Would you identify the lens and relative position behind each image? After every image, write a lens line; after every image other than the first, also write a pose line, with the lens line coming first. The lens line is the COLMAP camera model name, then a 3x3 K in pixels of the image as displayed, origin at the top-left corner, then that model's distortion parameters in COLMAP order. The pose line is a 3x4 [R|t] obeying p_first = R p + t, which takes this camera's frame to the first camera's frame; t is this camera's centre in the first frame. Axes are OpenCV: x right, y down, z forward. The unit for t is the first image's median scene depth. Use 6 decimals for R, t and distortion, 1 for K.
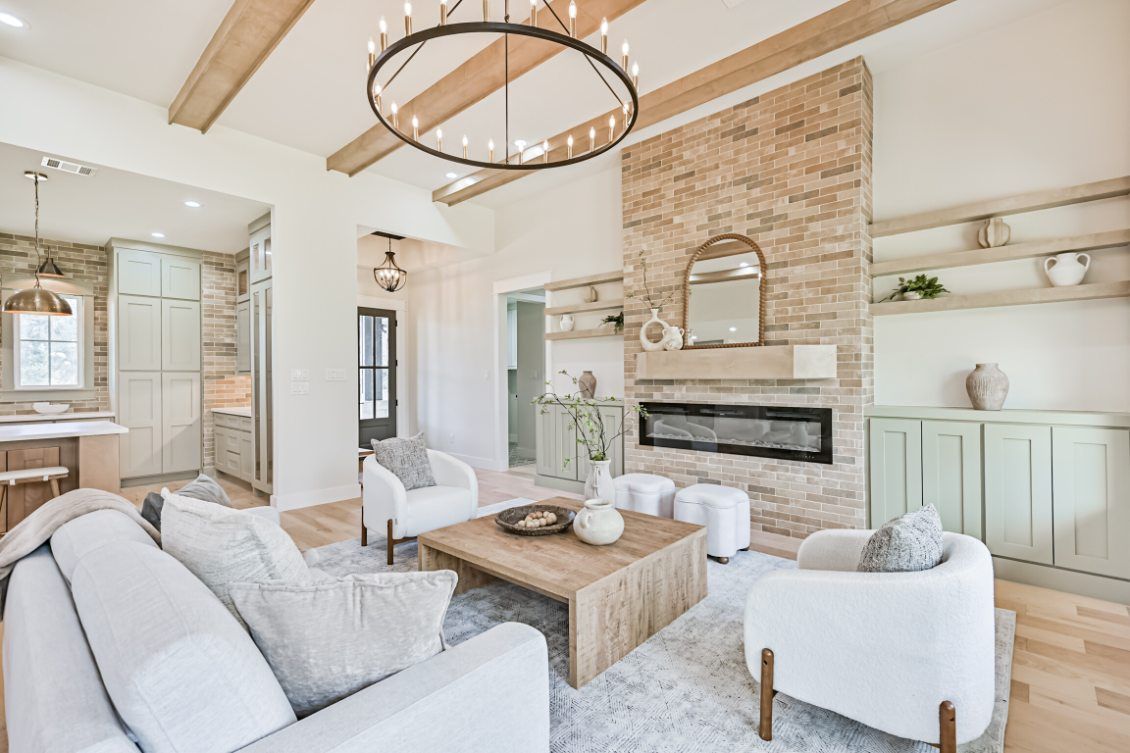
lens RADIAL K [[503.0, 0, 564.2], [0, 503.0, 375.8], [0, 0, 1]] dist [0.020434, 0.000149]
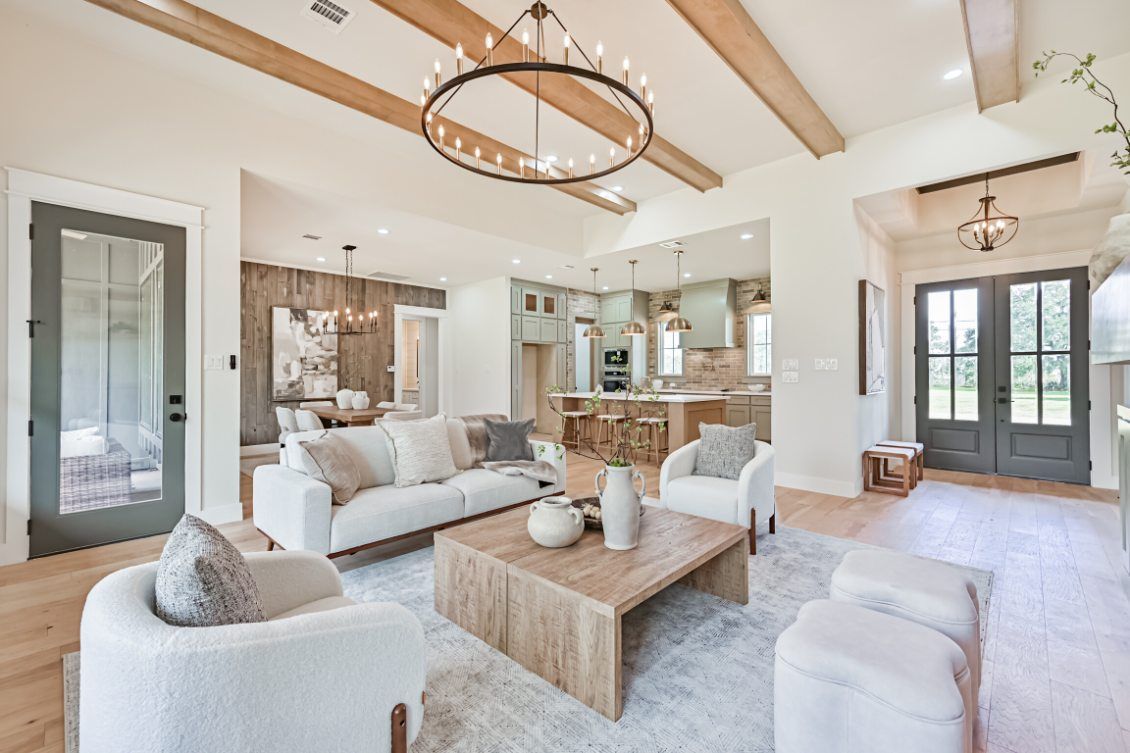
lens RADIAL K [[475.7, 0, 577.2], [0, 475.7, 369.7], [0, 0, 1]] dist [-0.000584, -0.000065]
pose [[-0.011476, -0.001894, -0.999932, 0.591648], [0.004253, 0.999989, -0.001943, 0.010973], [0.999925, -0.004275, -0.011468, 0.669987]]
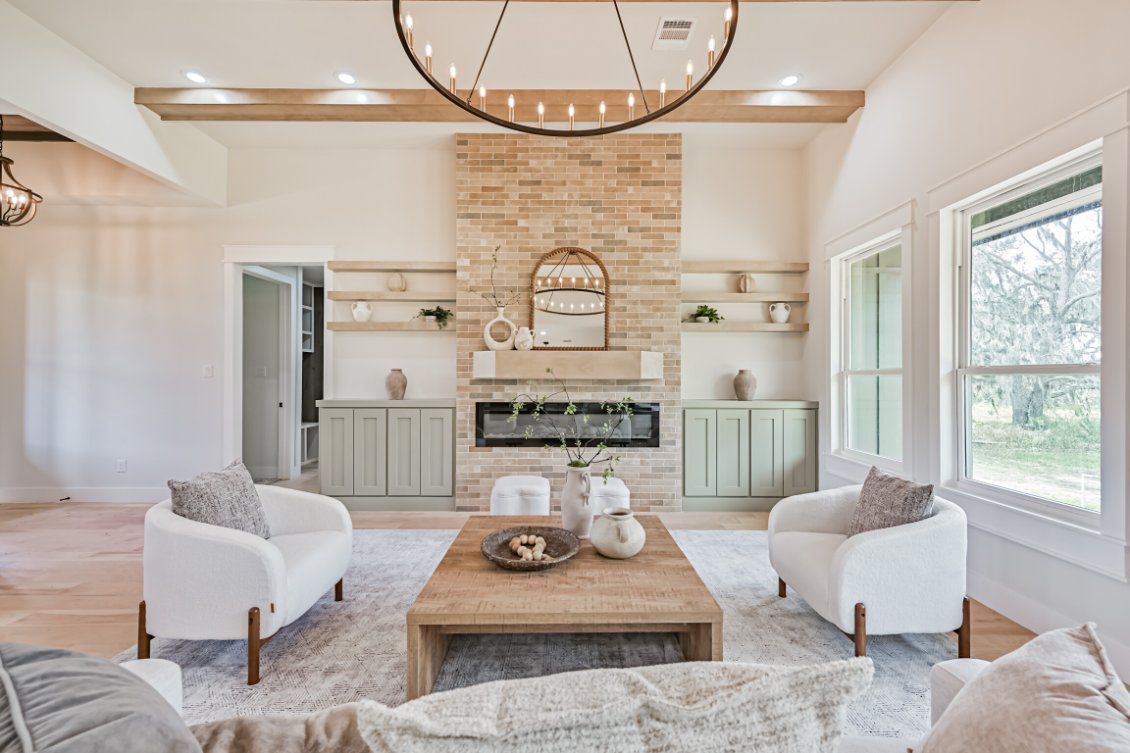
lens RADIAL K [[454.4, 0, 566.8], [0, 454.4, 374.6], [0, 0, 1]] dist [0.007915, -0.001673]
pose [[0.740447, 0.013420, 0.671981, -0.360468], [-0.009996, 0.999910, -0.008955, 0.006012], [-0.672041, -0.000087, 0.740514, 0.284719]]
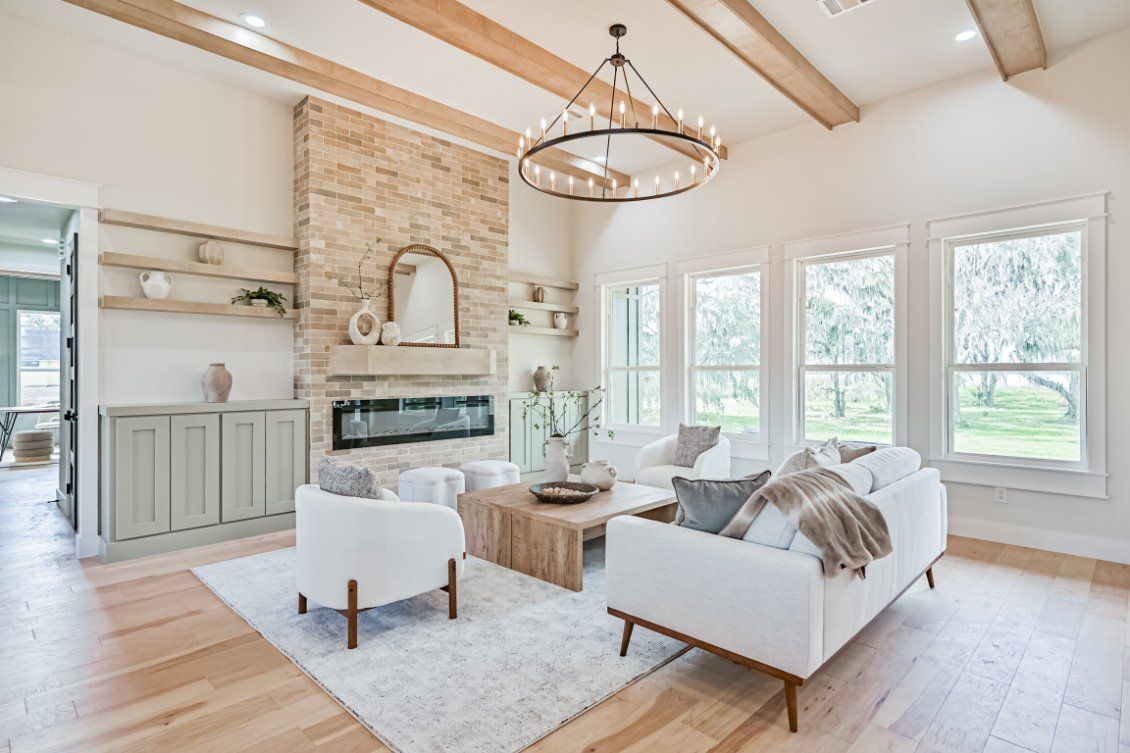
lens RADIAL K [[594.6, 0, 563.2], [0, 594.6, 372.7], [0, 0, 1]] dist [0.000544, 0.000005]
pose [[0.035989, 0.006240, 0.999333, -1.015519], [-0.001969, 0.999979, -0.006173, 0.009845], [-0.999350, -0.001745, 0.036001, 0.668117]]
